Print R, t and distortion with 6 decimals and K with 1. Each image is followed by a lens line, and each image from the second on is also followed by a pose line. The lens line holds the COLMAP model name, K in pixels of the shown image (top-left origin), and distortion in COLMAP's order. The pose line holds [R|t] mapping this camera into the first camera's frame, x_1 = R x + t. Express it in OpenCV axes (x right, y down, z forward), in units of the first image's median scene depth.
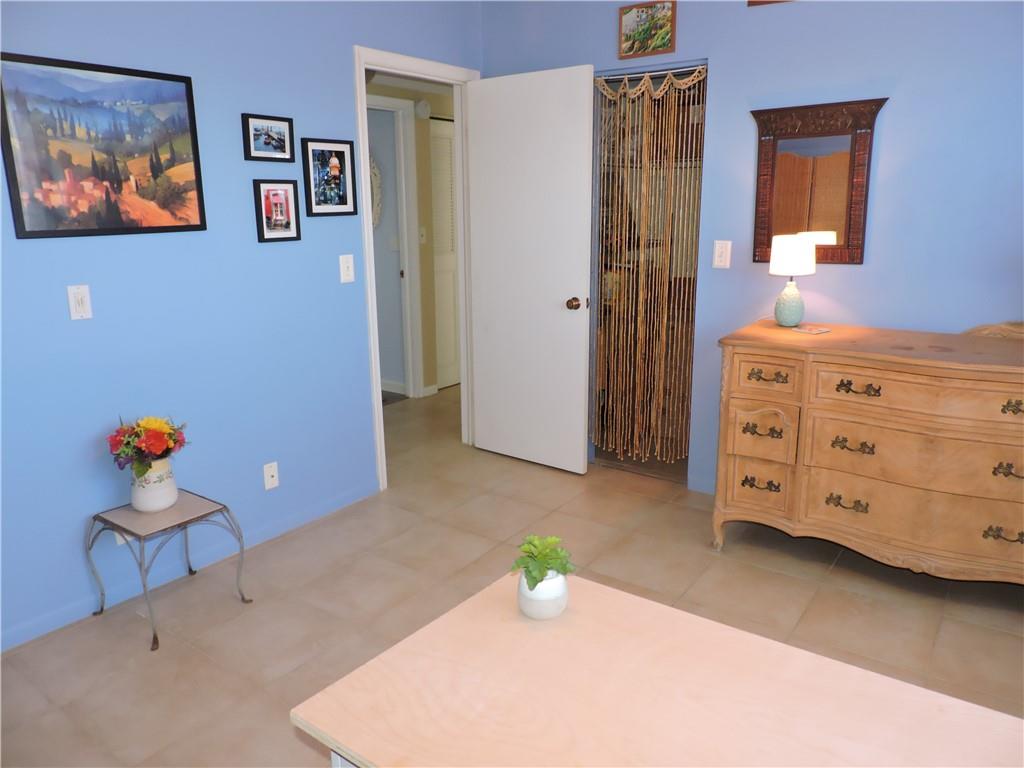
lens RADIAL K [[727.4, 0, 517.6], [0, 727.4, 383.9], [0, 0, 1]] dist [-0.019875, -0.000557]
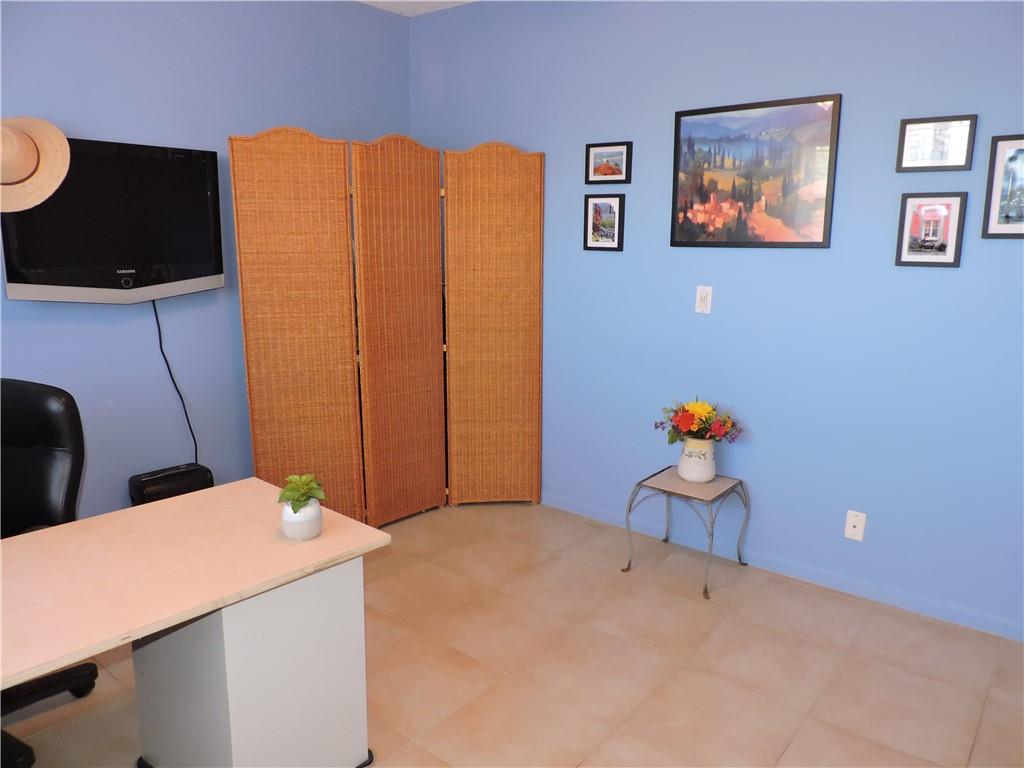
lens RADIAL K [[727.4, 0, 517.3], [0, 727.4, 383.0], [0, 0, 1]] dist [-0.019875, -0.000557]
pose [[-0.051910, 0.205249, -0.977332, 0.660421], [-0.244199, 0.946333, 0.211709, -0.161712], [0.968335, 0.249654, 0.000997, 0.714406]]
